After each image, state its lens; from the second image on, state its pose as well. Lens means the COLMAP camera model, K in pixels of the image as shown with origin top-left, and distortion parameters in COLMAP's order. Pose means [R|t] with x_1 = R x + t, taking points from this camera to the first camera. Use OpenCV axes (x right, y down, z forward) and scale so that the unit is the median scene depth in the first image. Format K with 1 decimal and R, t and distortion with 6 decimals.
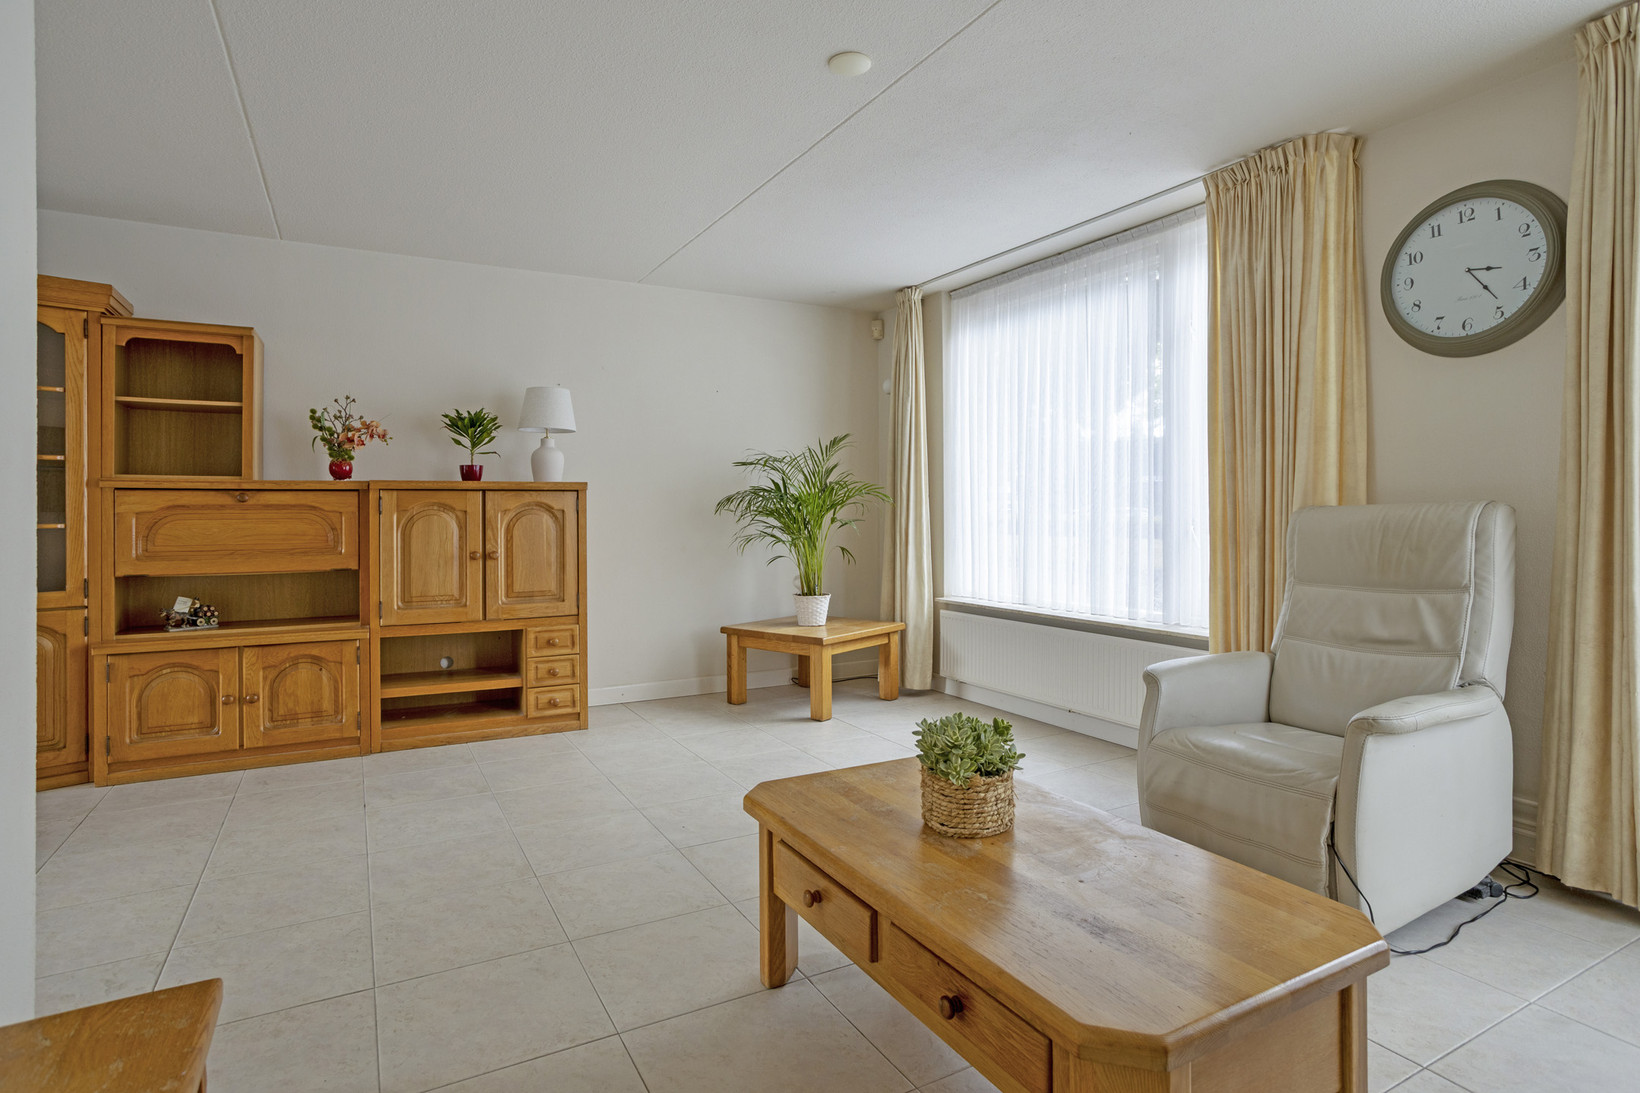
lens RADIAL K [[853.1, 0, 842.3], [0, 853.1, 514.3], [0, 0, 1]] dist [-0.000193, 0.000351]
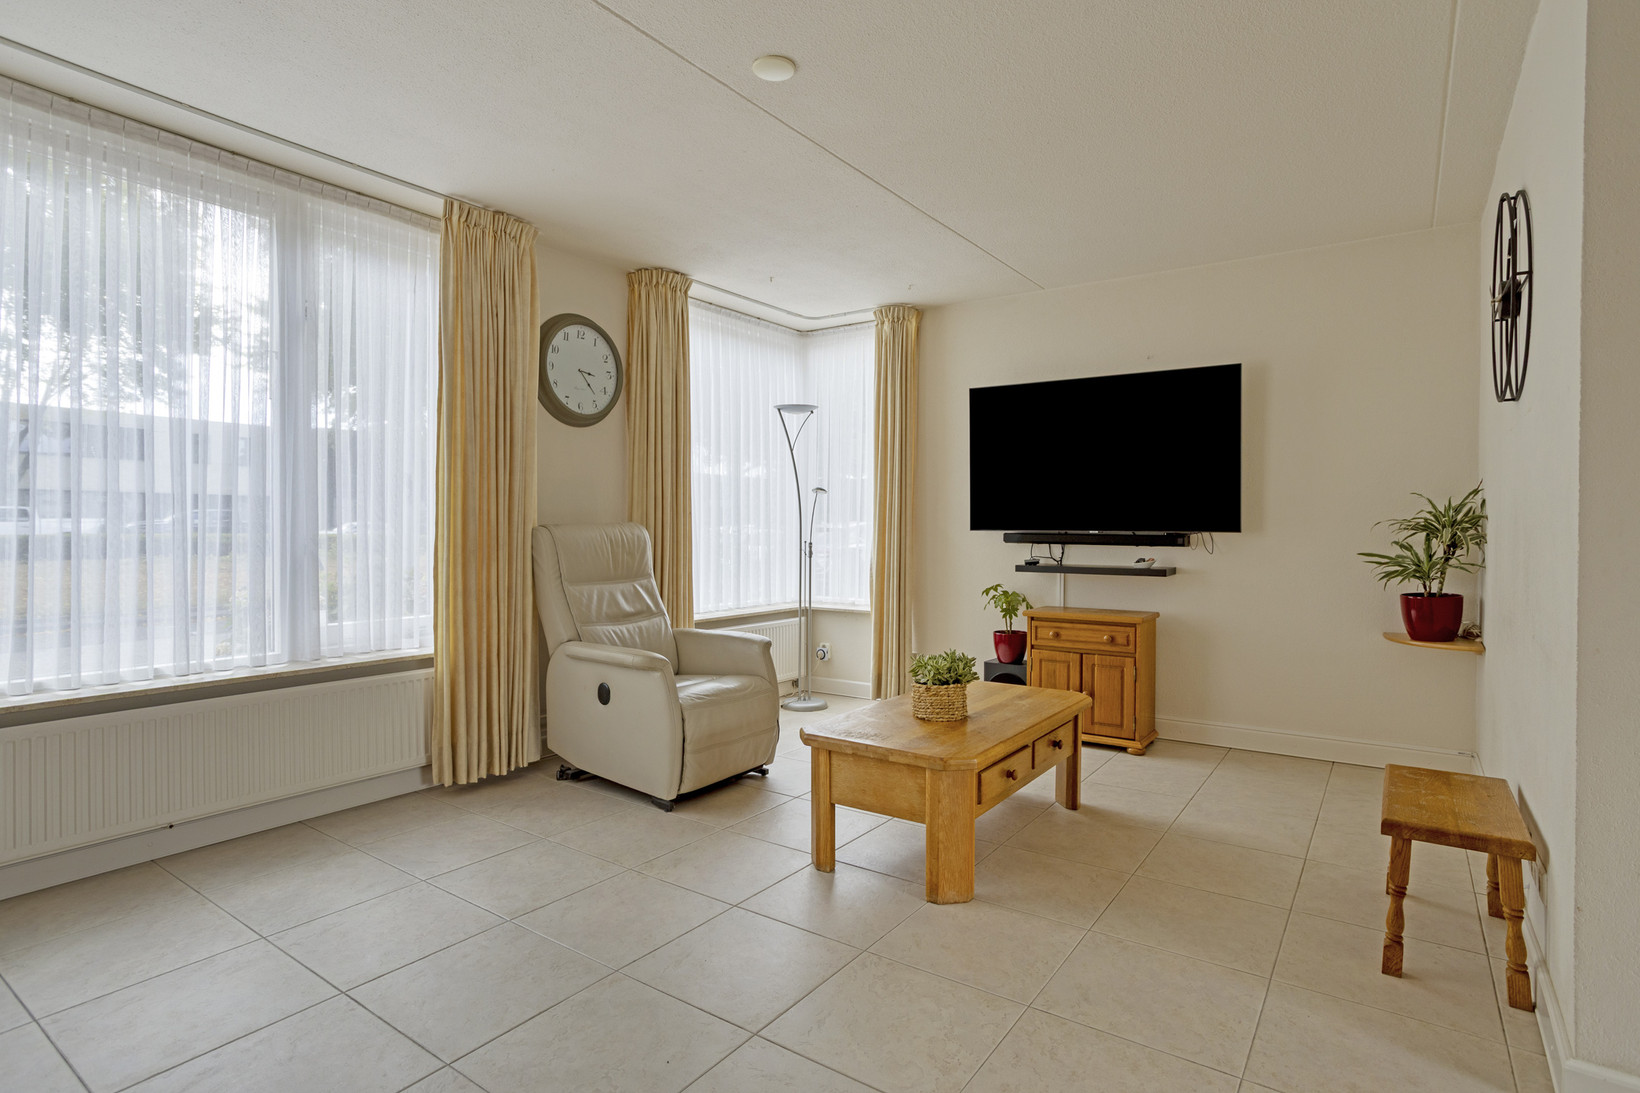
lens RADIAL K [[840.1, 0, 814.0], [0, 840.1, 537.3], [0, 0, 1]] dist [-0.012518, 0.000906]
pose [[-0.410565, -0.008698, 0.911790, -0.664688], [0.000339, 0.999953, 0.009692, -0.002087], [-0.911831, 0.004288, -0.410543, 1.014657]]
